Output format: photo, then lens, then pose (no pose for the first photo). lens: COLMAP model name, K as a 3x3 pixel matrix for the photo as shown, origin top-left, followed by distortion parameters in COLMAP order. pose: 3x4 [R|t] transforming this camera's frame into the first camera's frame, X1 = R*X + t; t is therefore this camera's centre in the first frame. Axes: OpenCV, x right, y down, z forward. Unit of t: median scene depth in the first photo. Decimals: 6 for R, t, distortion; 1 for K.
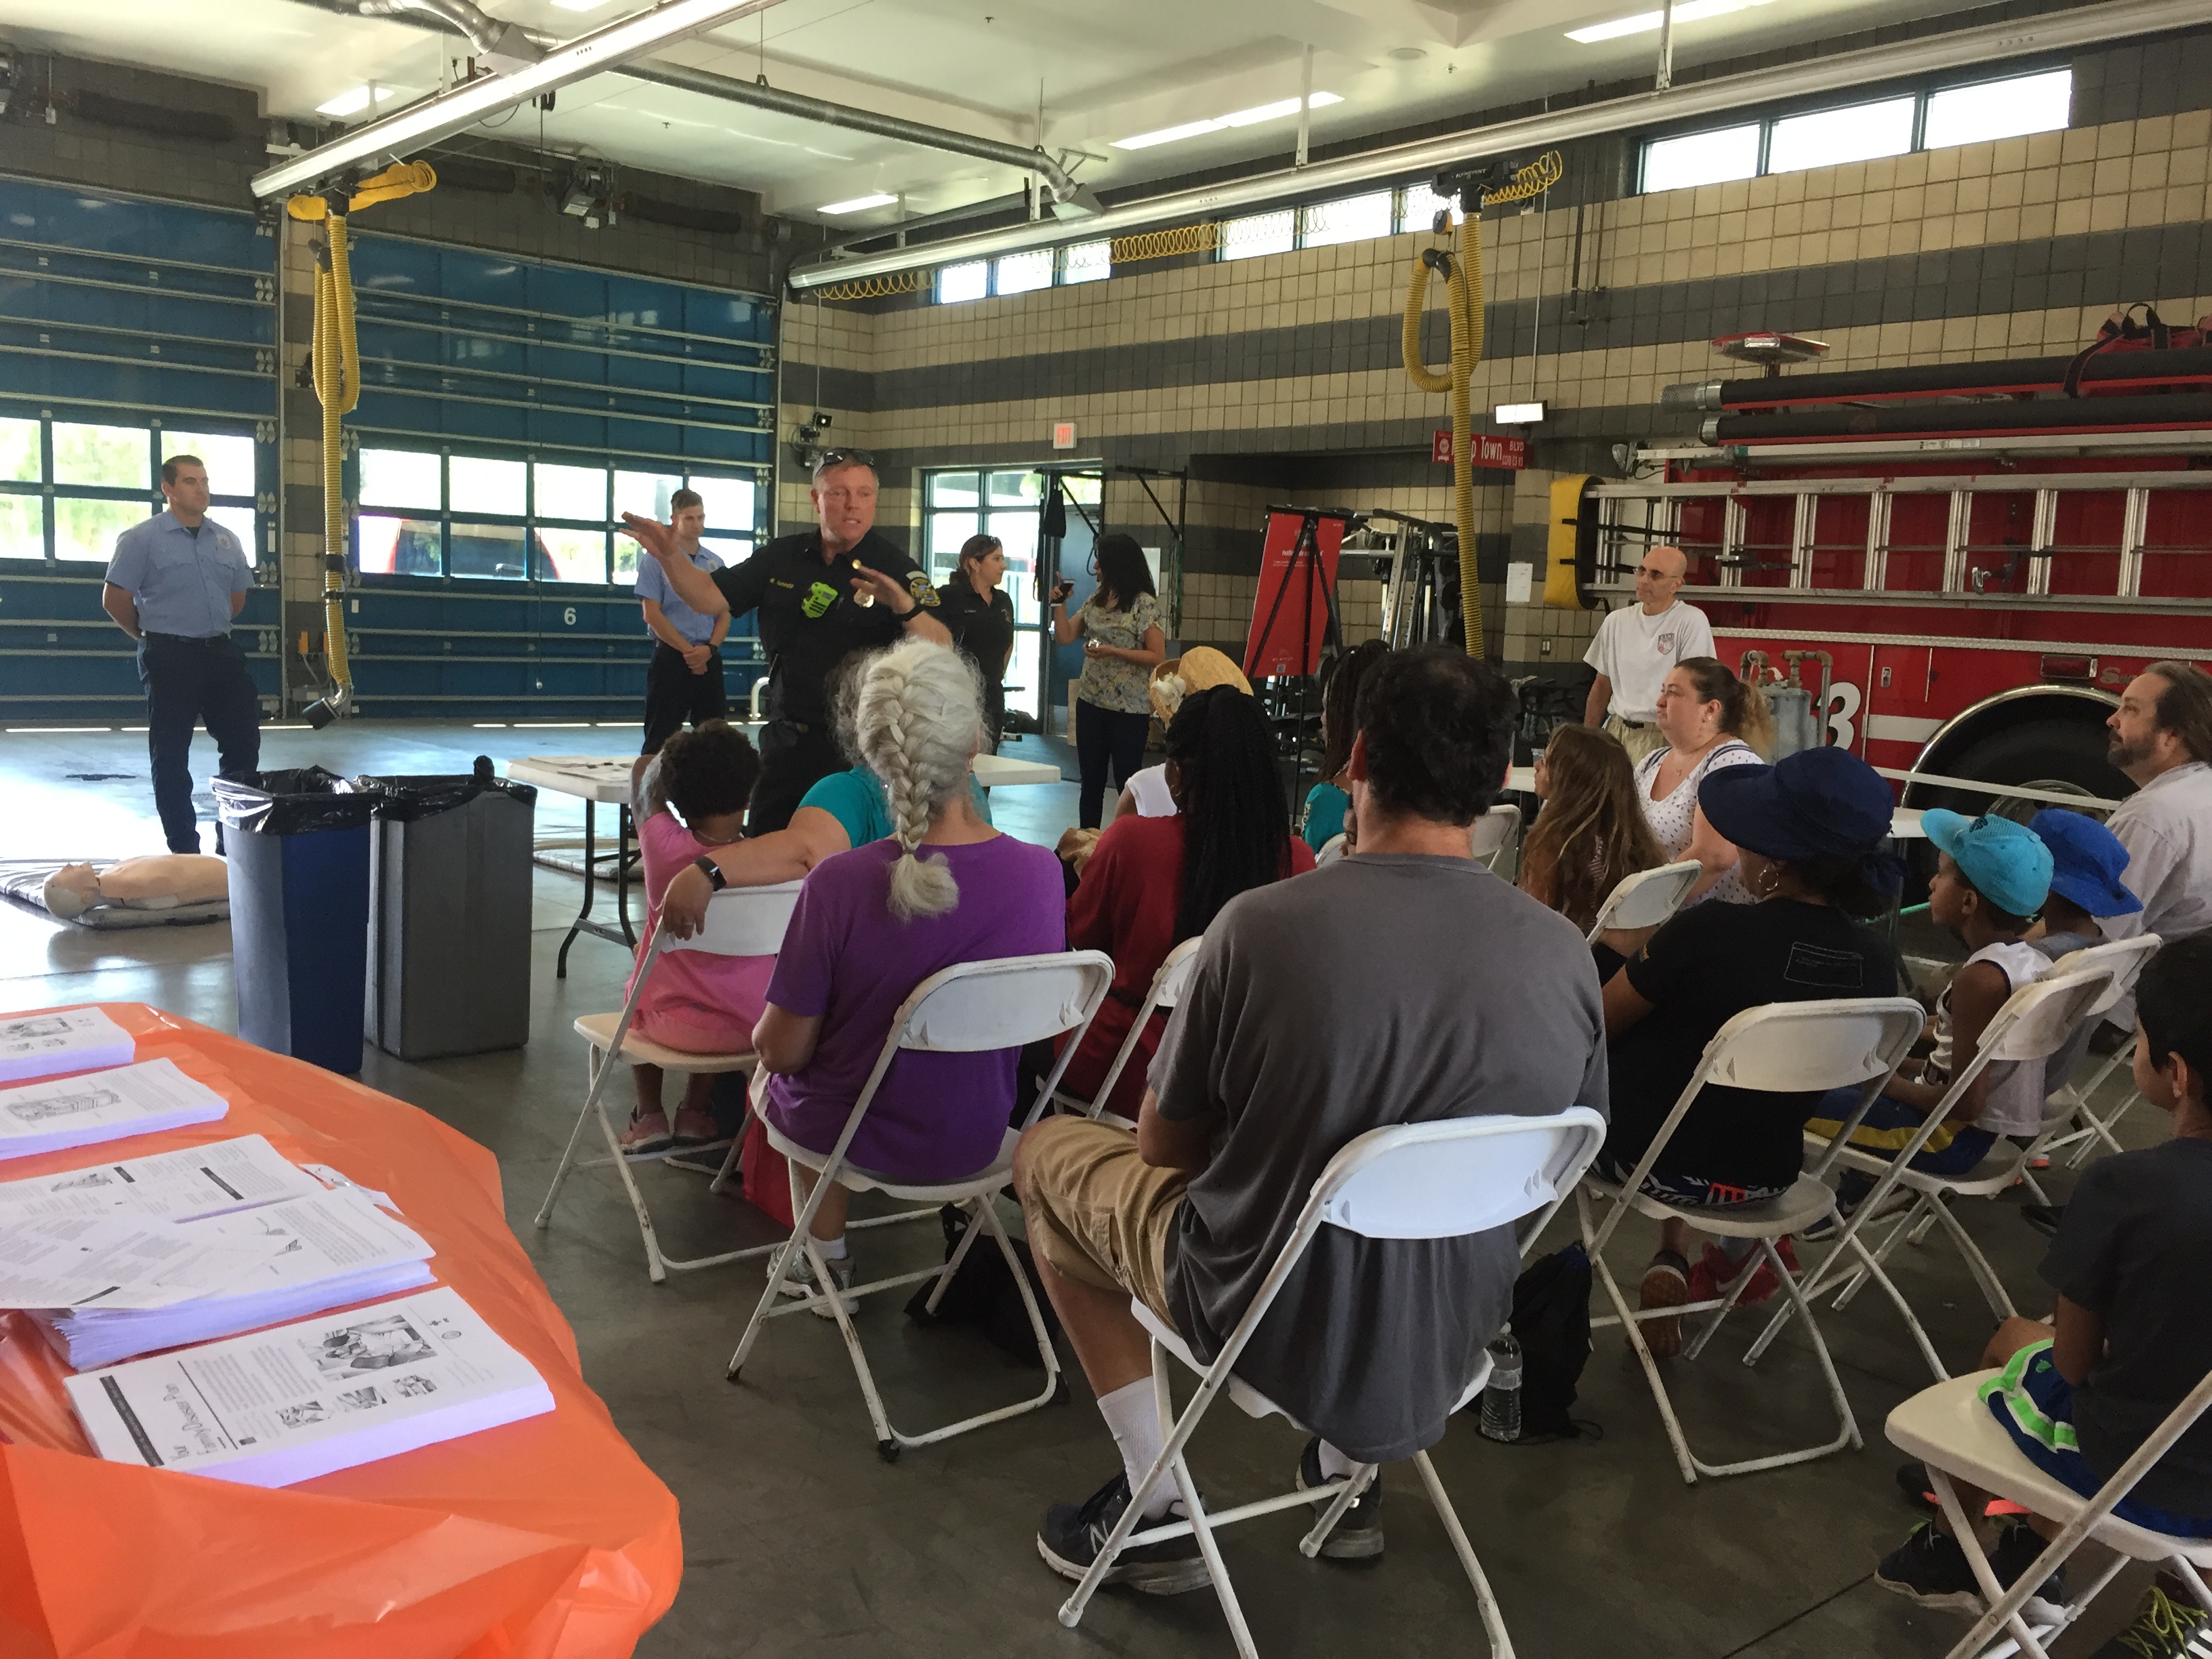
lens RADIAL K [[1902.1, 0, 1096.8], [0, 1902.1, 819.7], [0, 0, 1]] dist [0.083987, -0.111963]
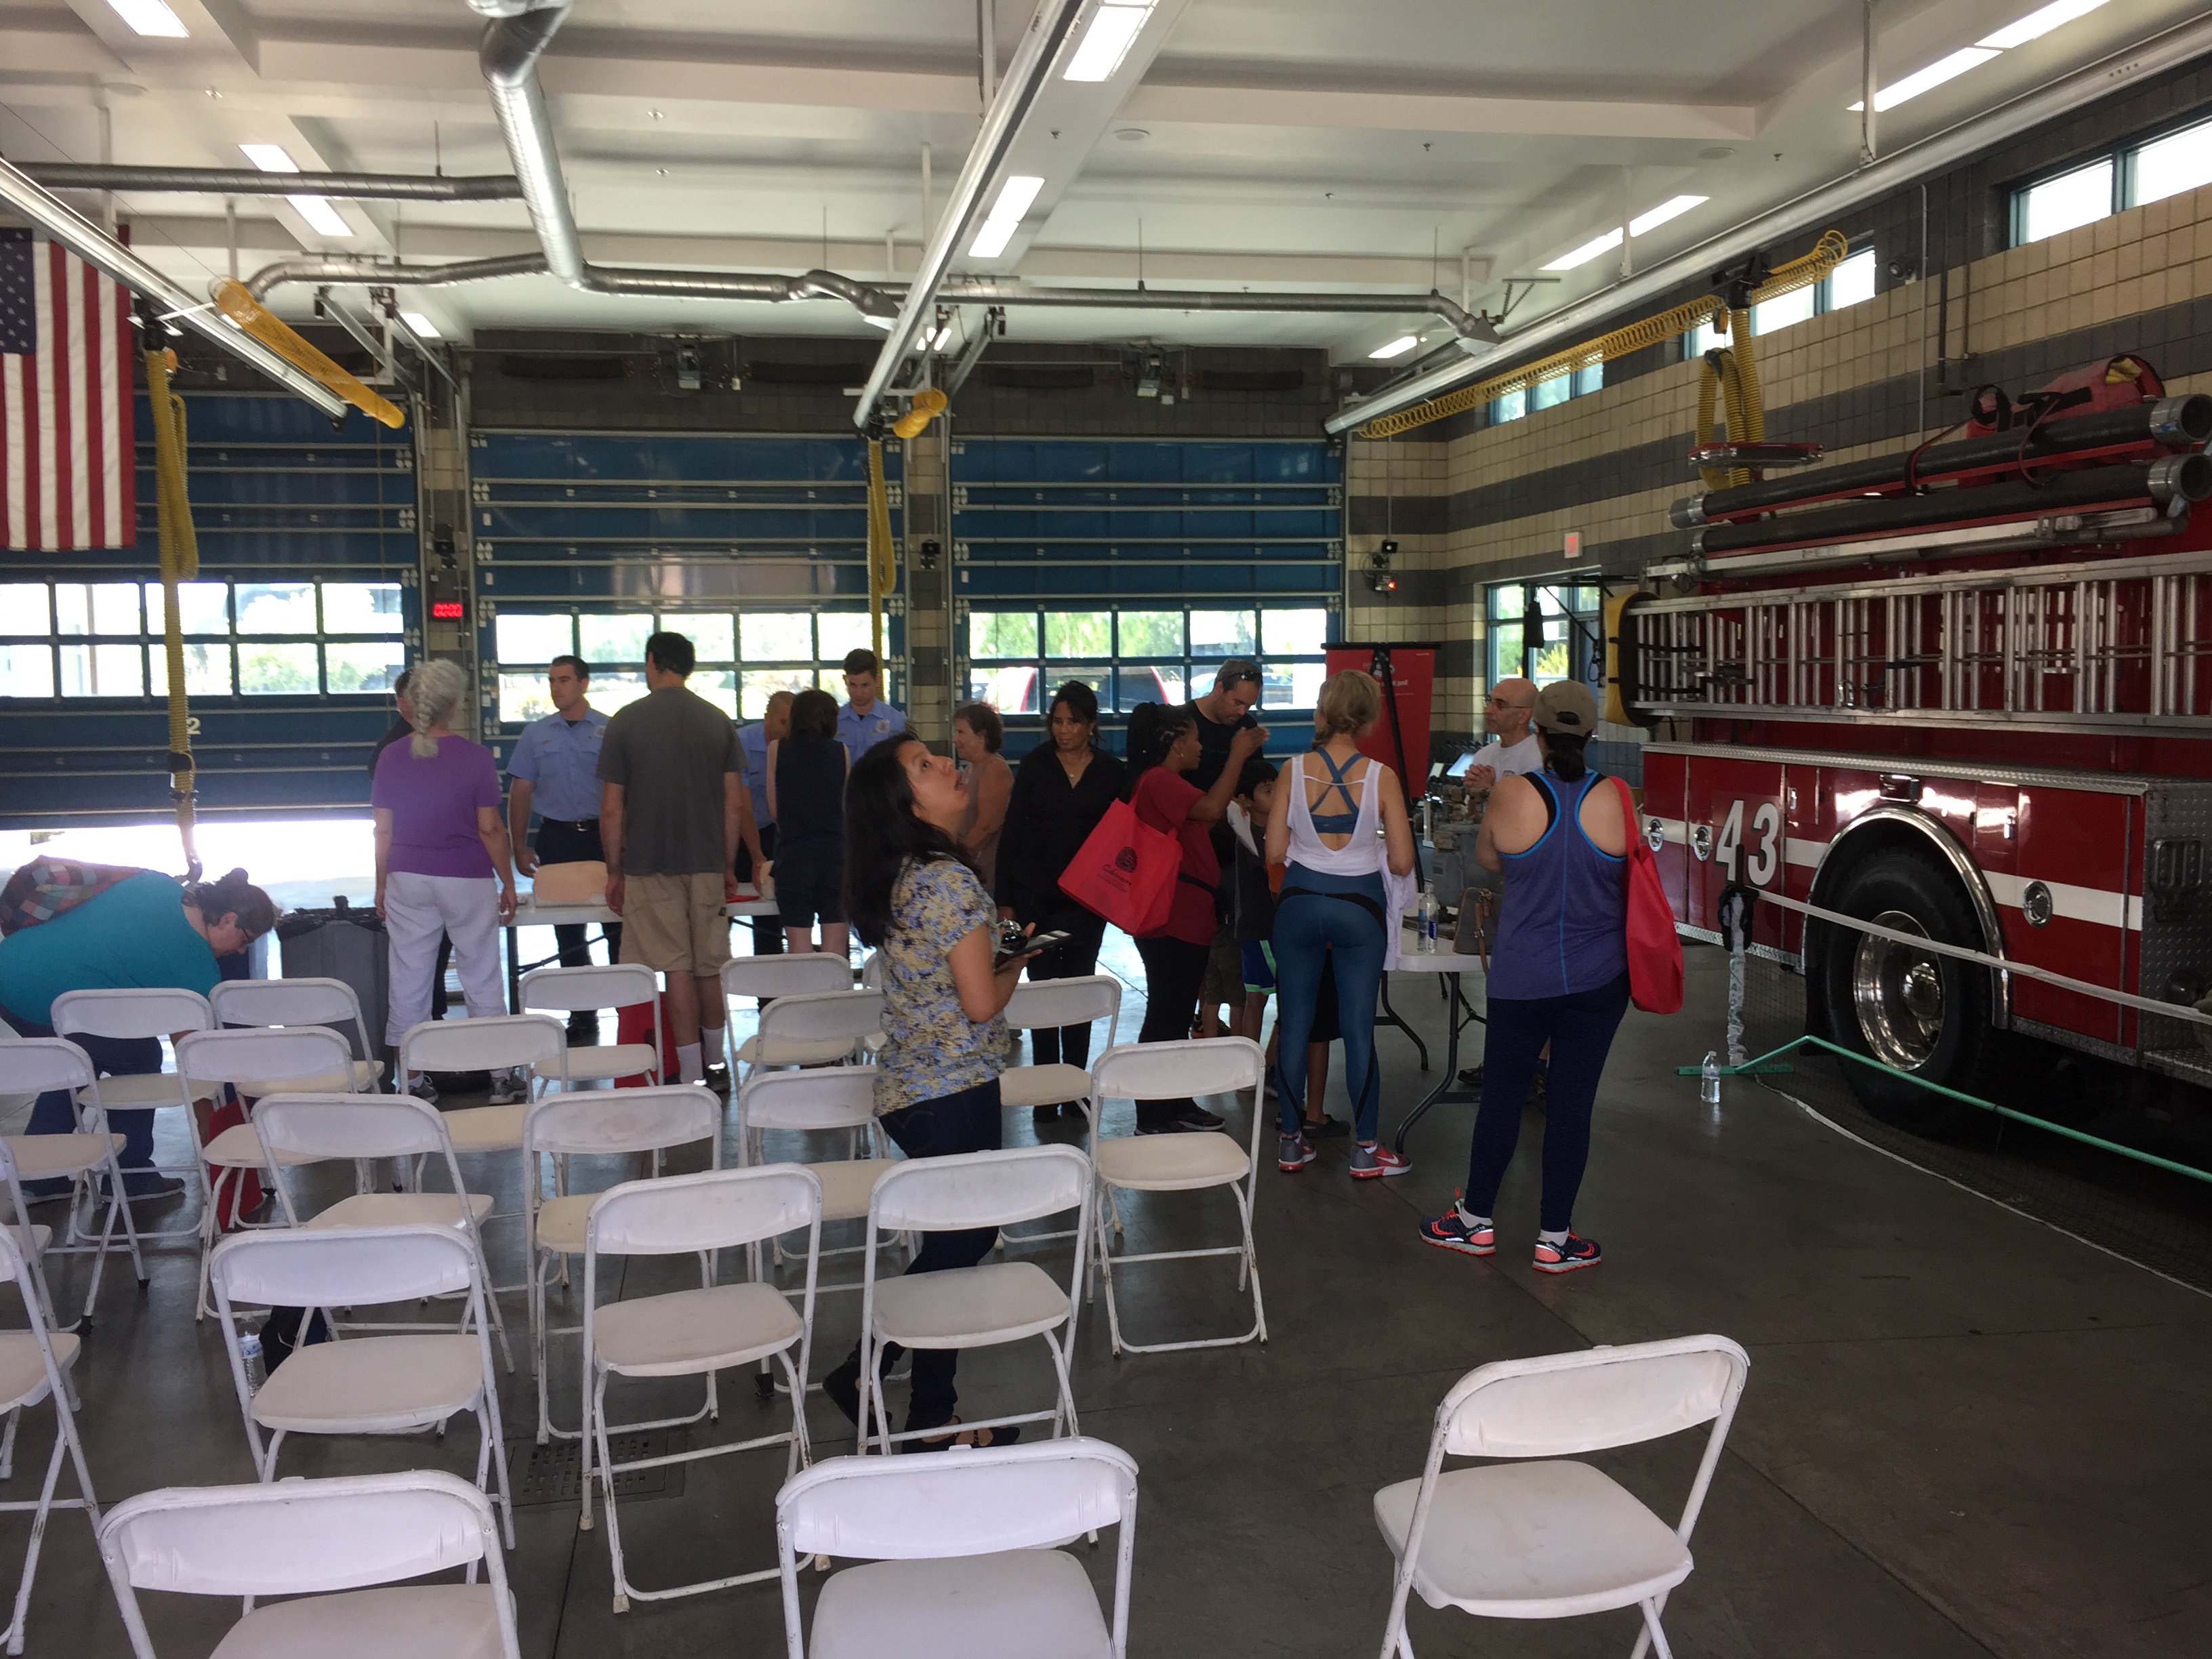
lens RADIAL K [[1905.2, 0, 1101.0], [0, 1905.2, 802.5], [0, 0, 1]] dist [0.081992, -0.108903]
pose [[0.864930, -0.020763, -0.501462, 0.305472], [-0.007691, 0.998478, -0.054606, -0.009583], [0.501833, 0.051087, 0.863454, 0.010813]]
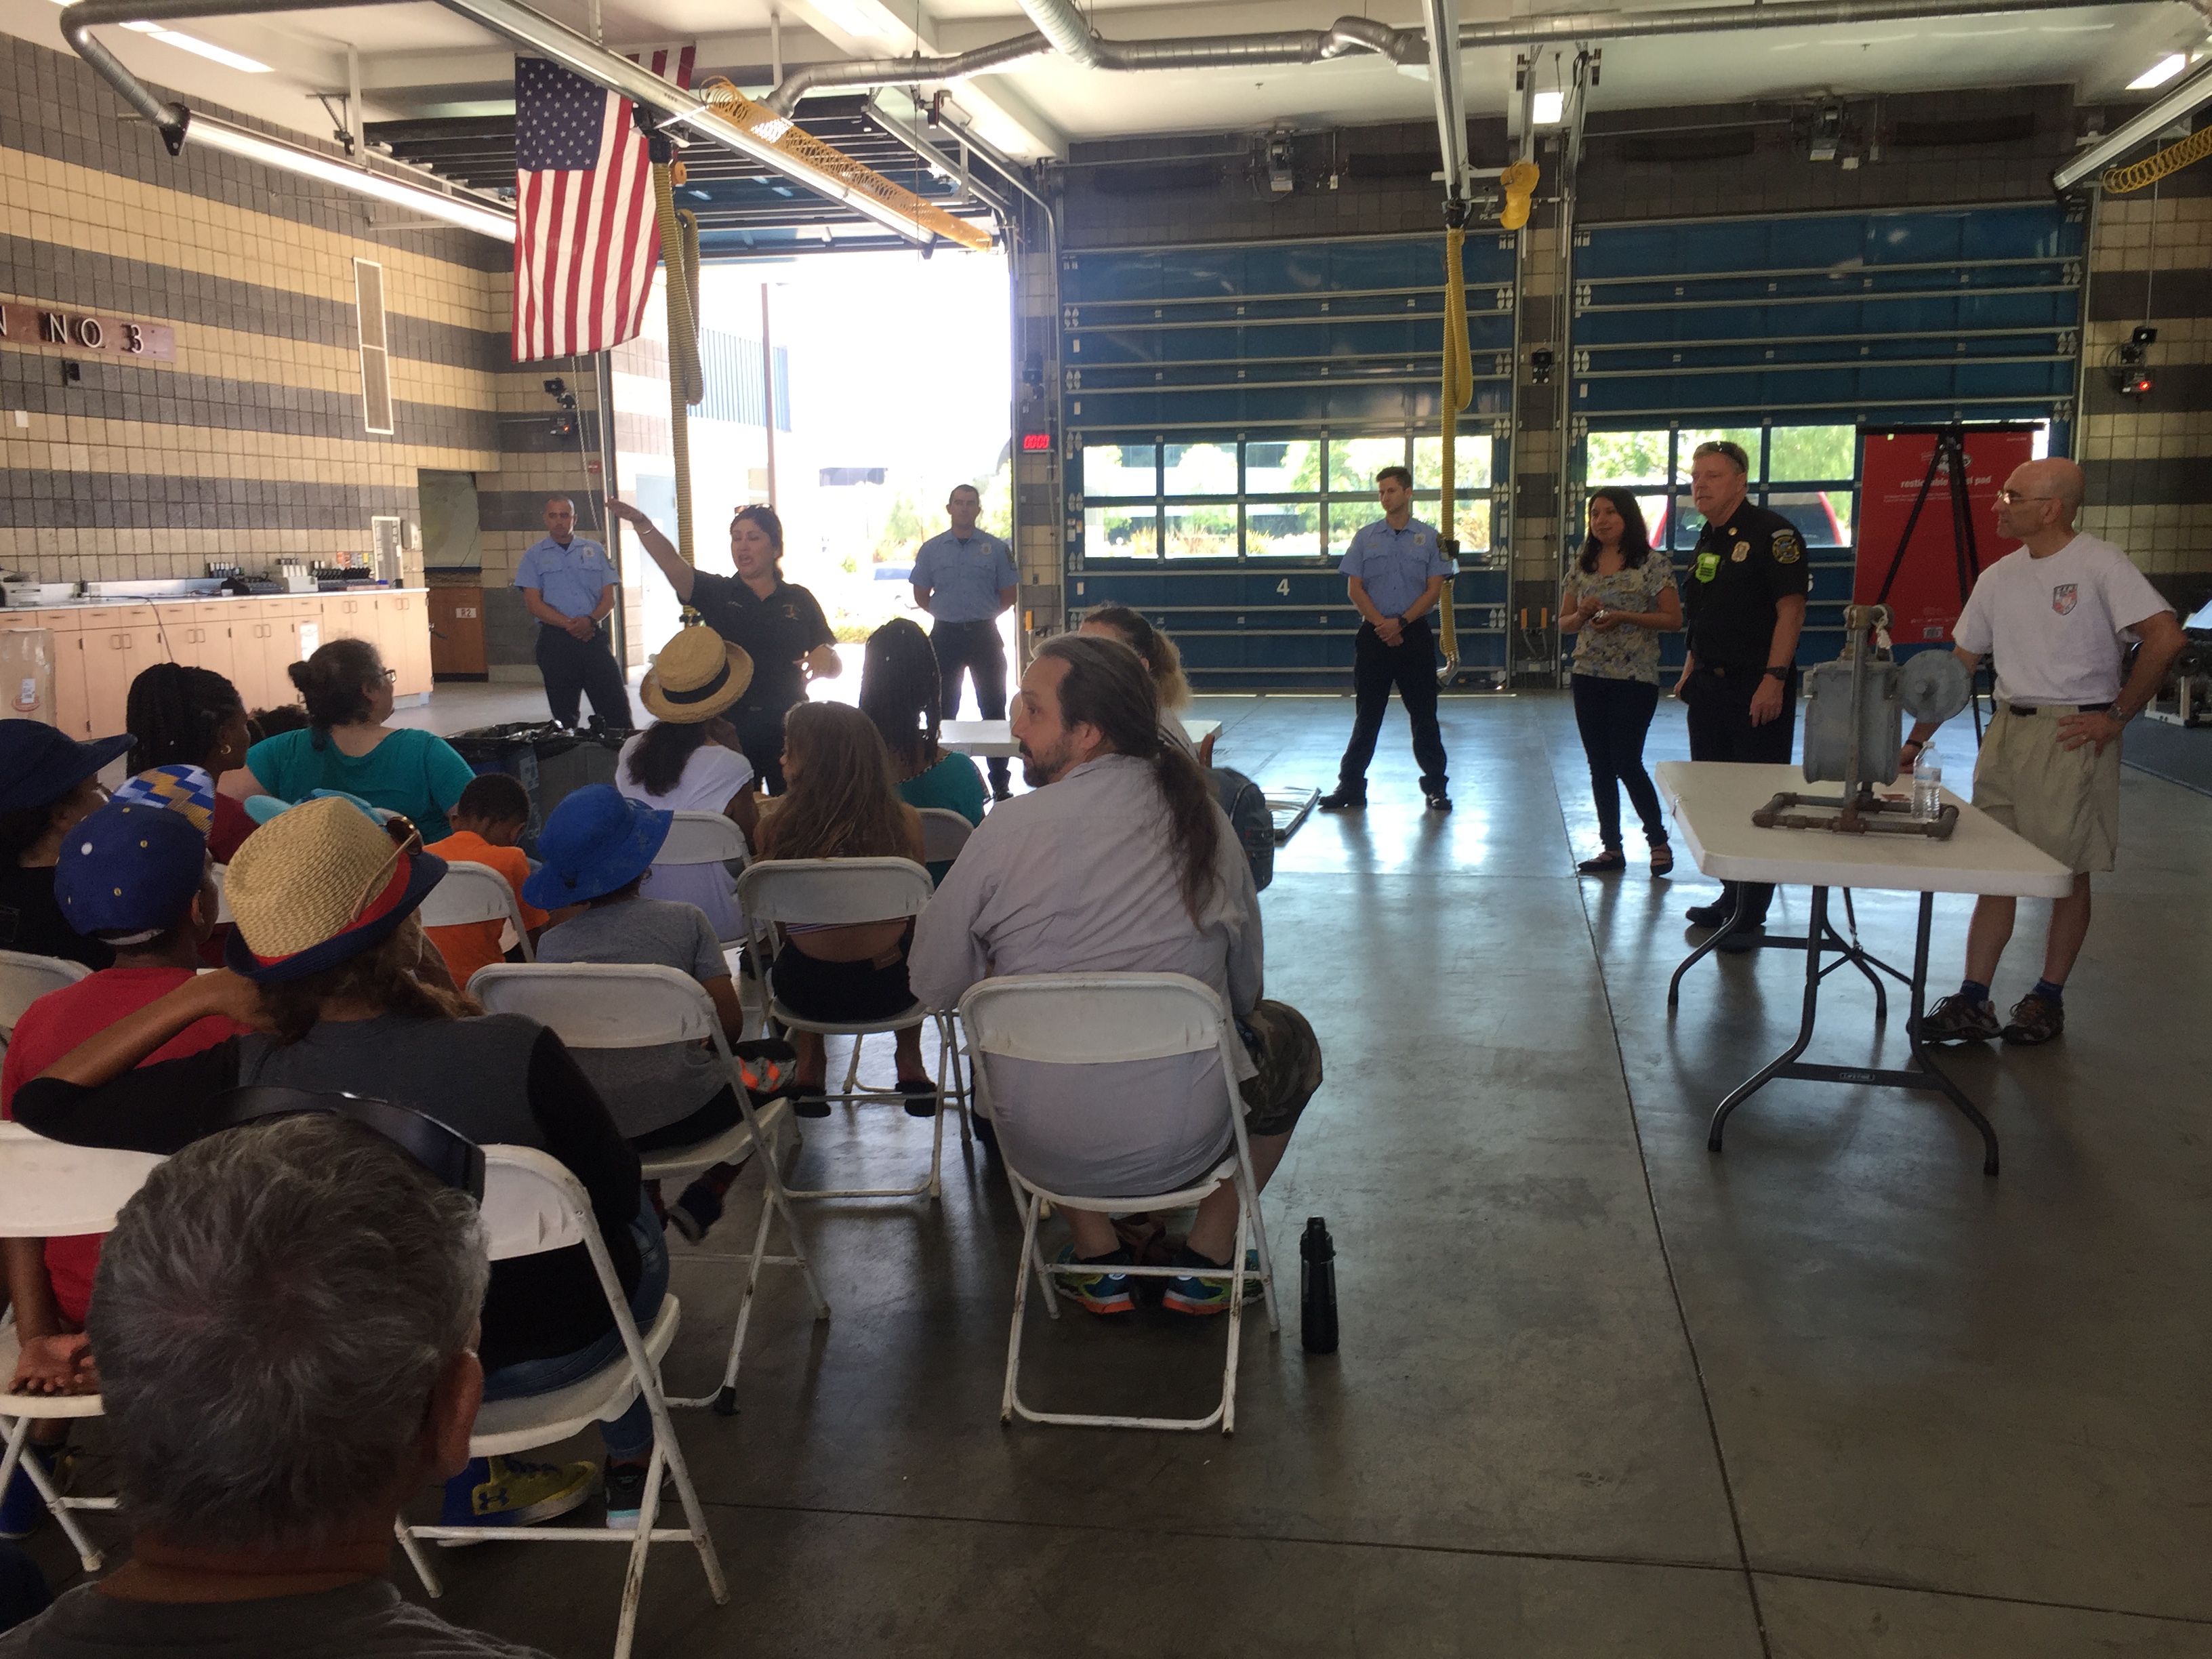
lens RADIAL K [[1889.5, 0, 1109.6], [0, 1889.5, 829.5], [0, 0, 1]] dist [0.084481, -0.118513]
pose [[0.611109, 0.068952, -0.788538, 0.315622], [-0.051819, 0.997547, 0.047070, -0.011653], [0.789849, 0.012097, 0.613182, 0.161210]]
